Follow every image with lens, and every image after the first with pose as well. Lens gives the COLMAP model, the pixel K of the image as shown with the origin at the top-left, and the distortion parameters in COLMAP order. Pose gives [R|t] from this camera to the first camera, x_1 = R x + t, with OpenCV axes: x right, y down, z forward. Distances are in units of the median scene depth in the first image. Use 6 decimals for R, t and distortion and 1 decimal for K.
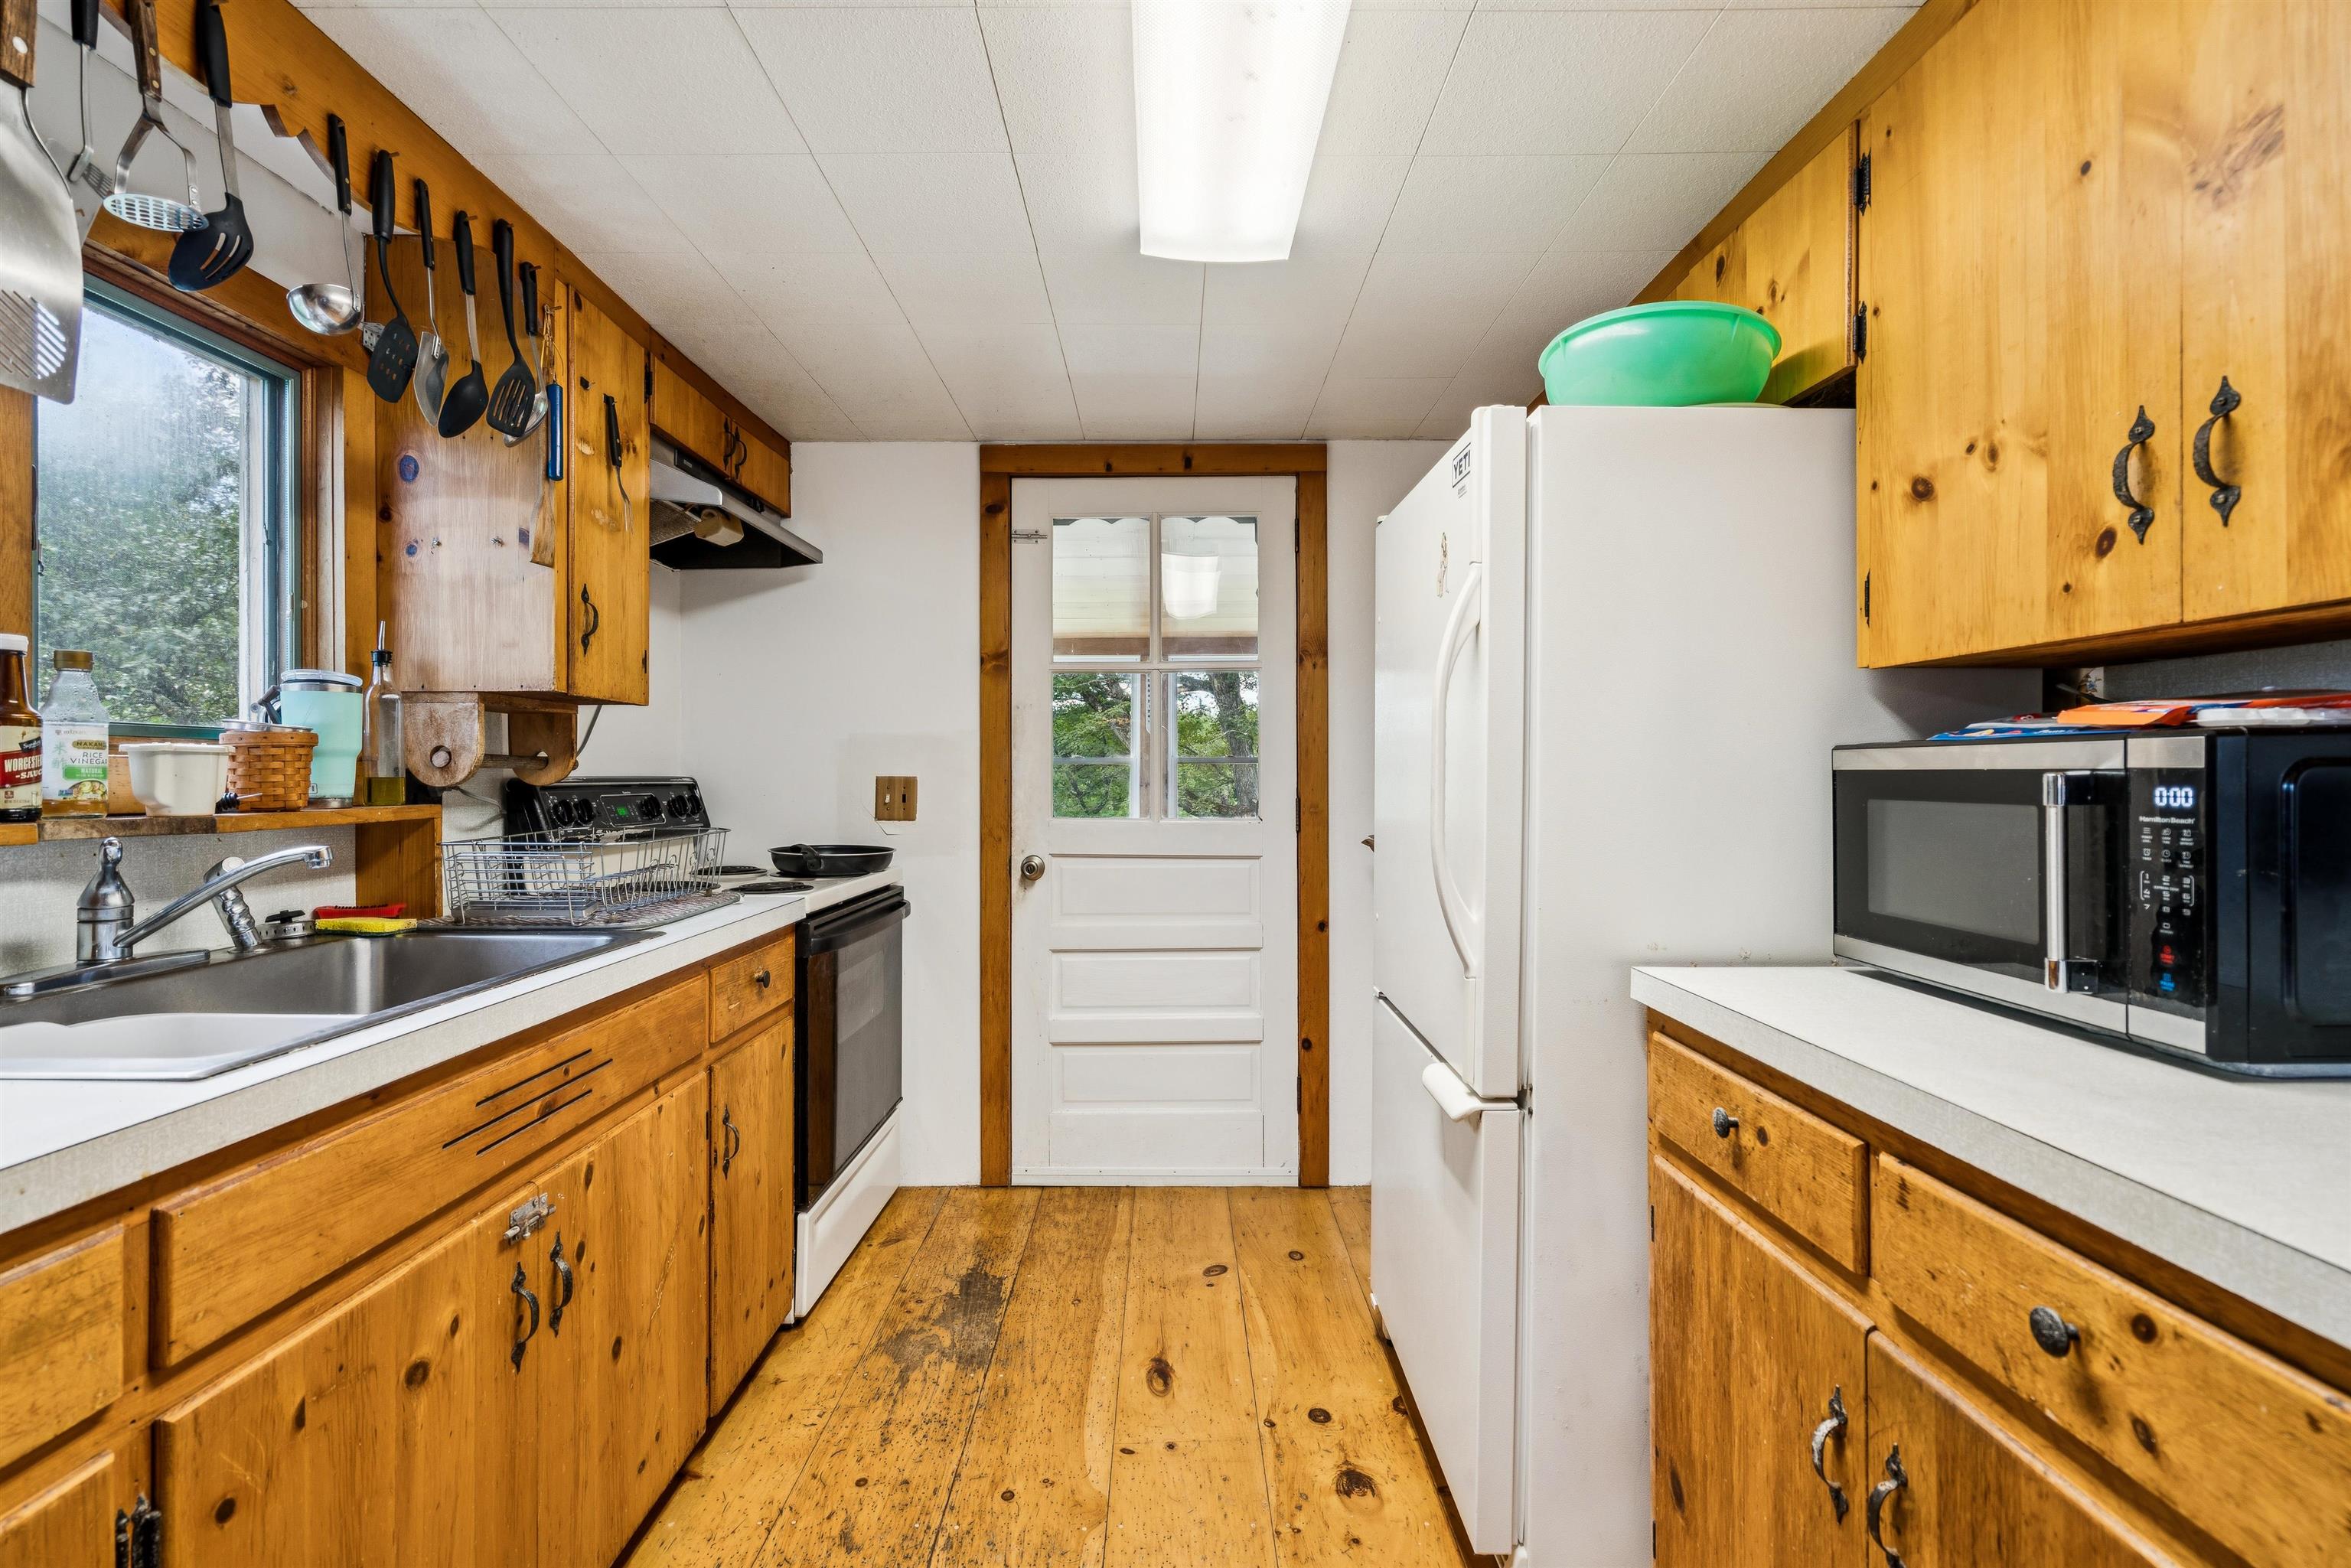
lens RADIAL K [[1084.4, 0, 1179.7], [0, 1084.4, 775.1], [0, 0, 1]] dist [-0.011741, 0.001573]
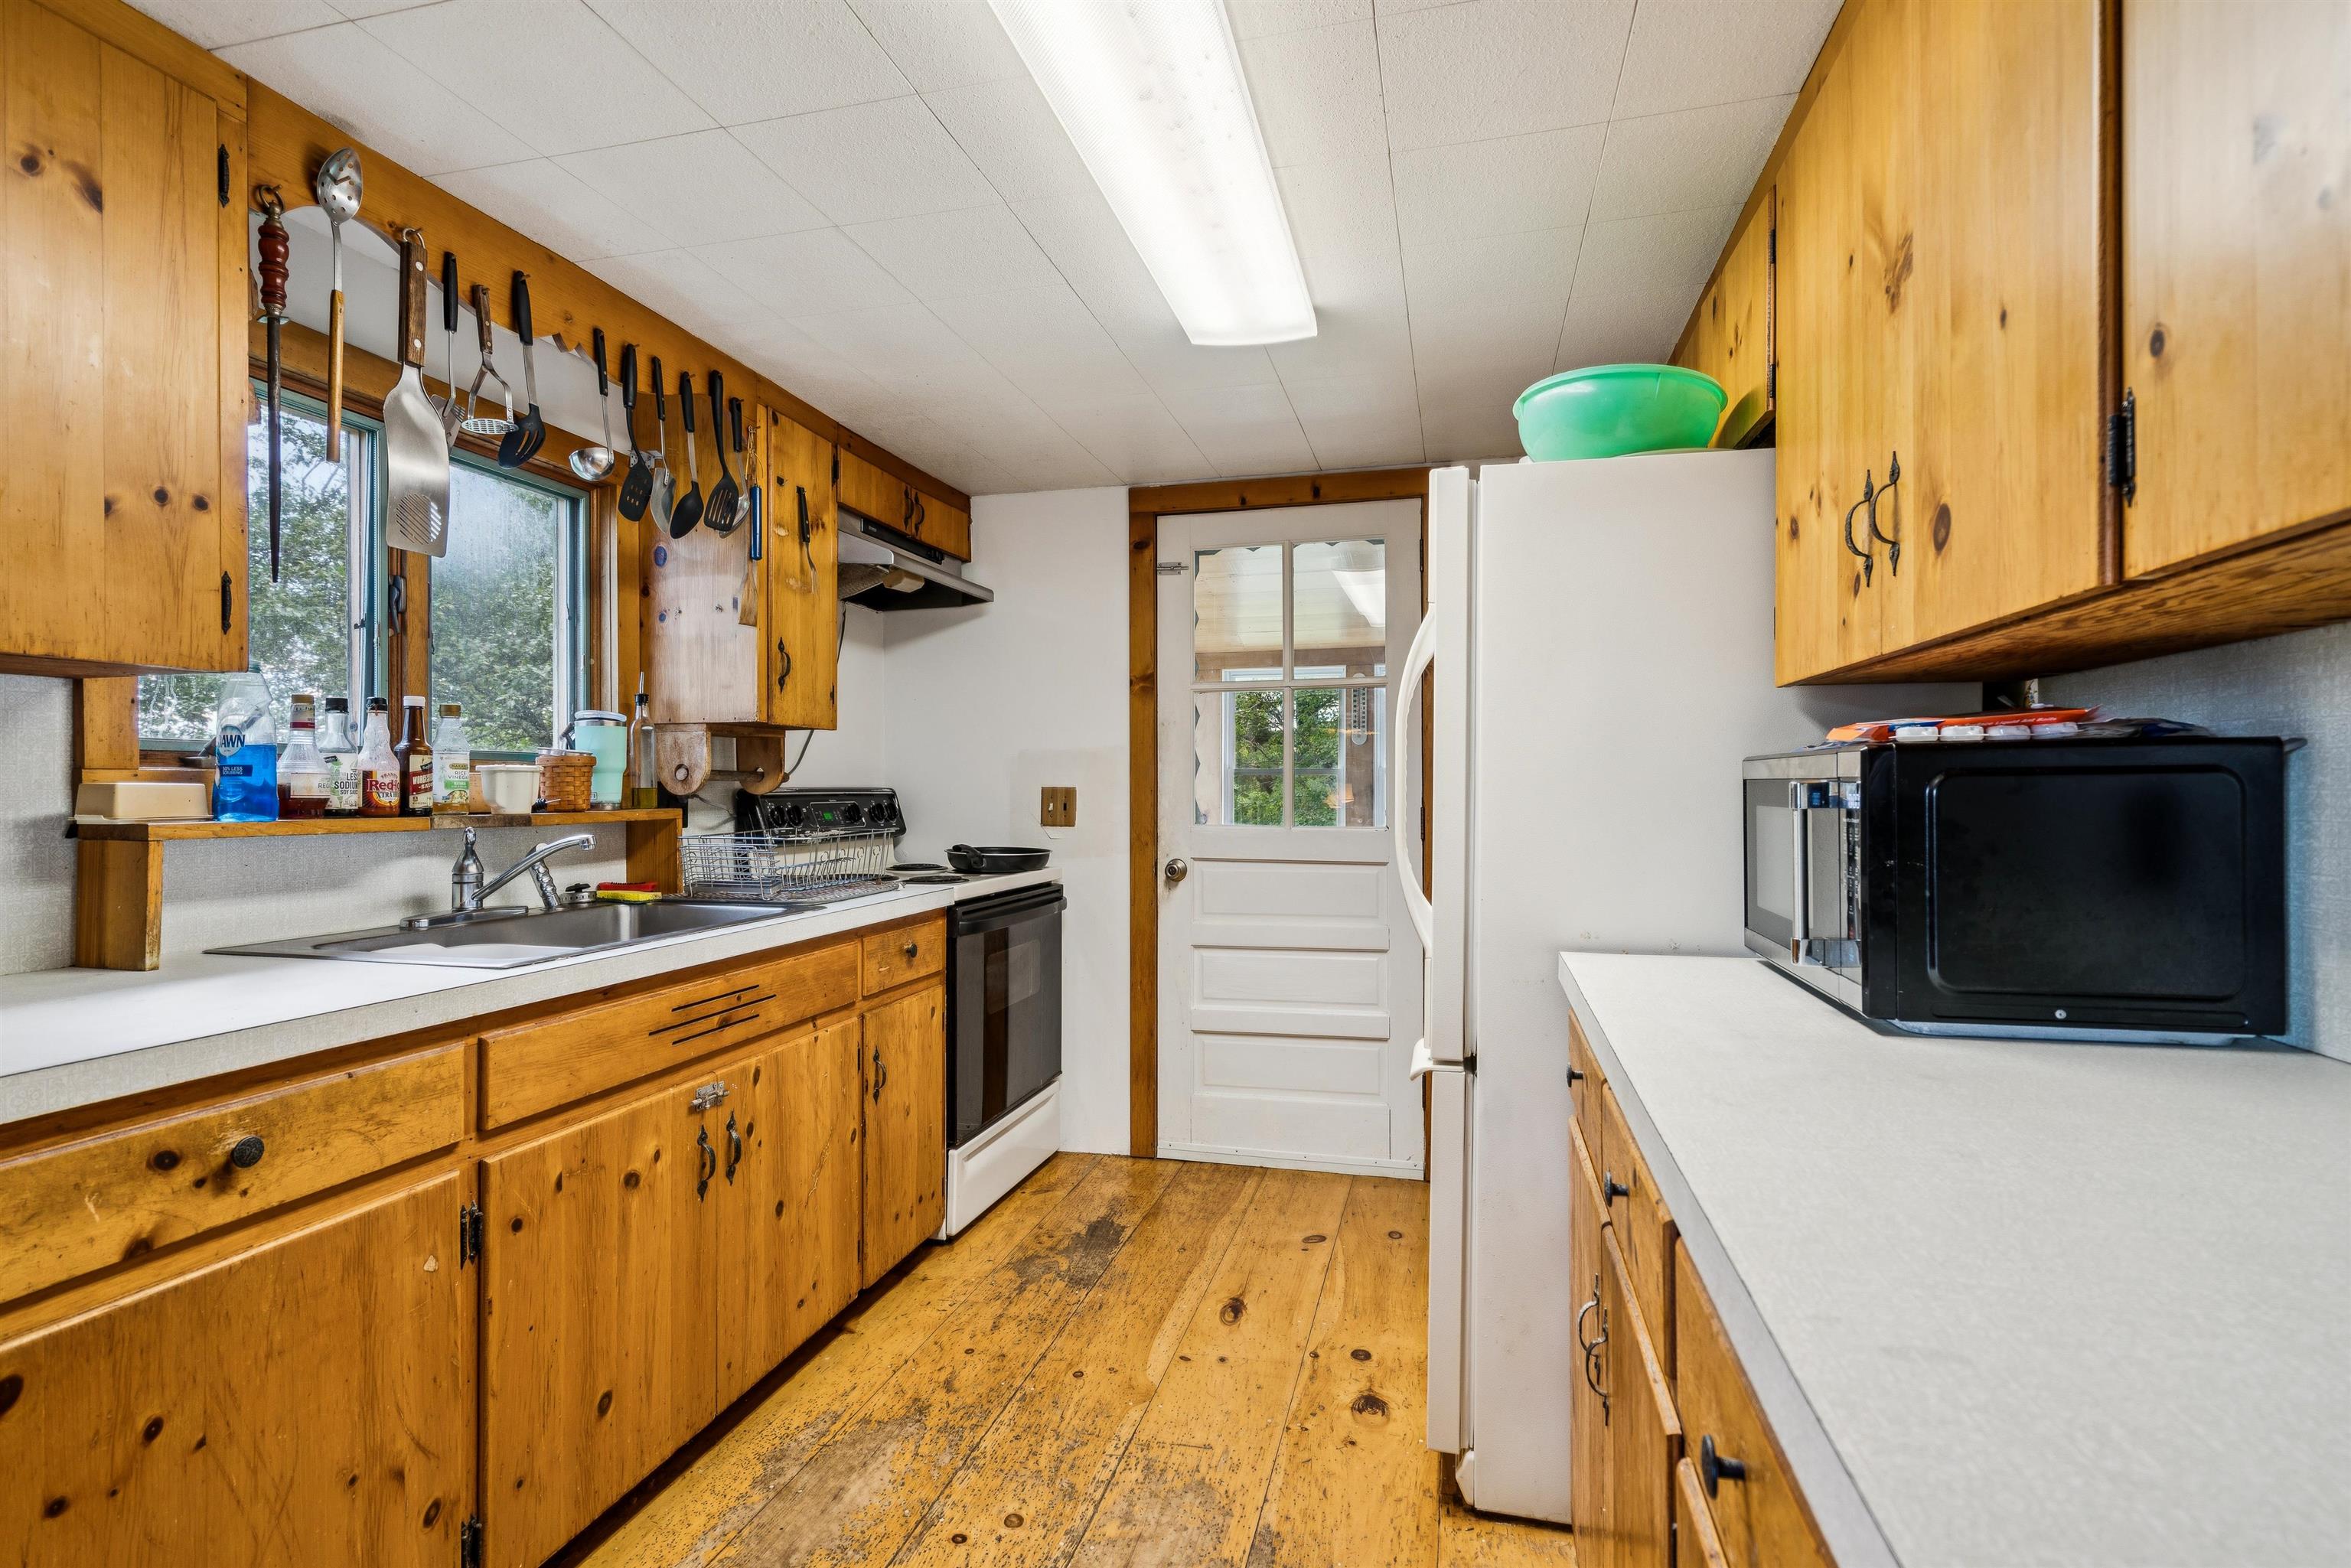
lens RADIAL K [[1158.3, 0, 1172.7], [0, 1158.3, 787.7], [0, 0, 1]] dist [-0.015196, -0.000087]
pose [[0.967842, -0.001587, -0.251556, 0.263902], [0.001853, 0.999998, 0.000821, 0.001706], [0.251554, -0.001261, 0.967843, -0.229115]]
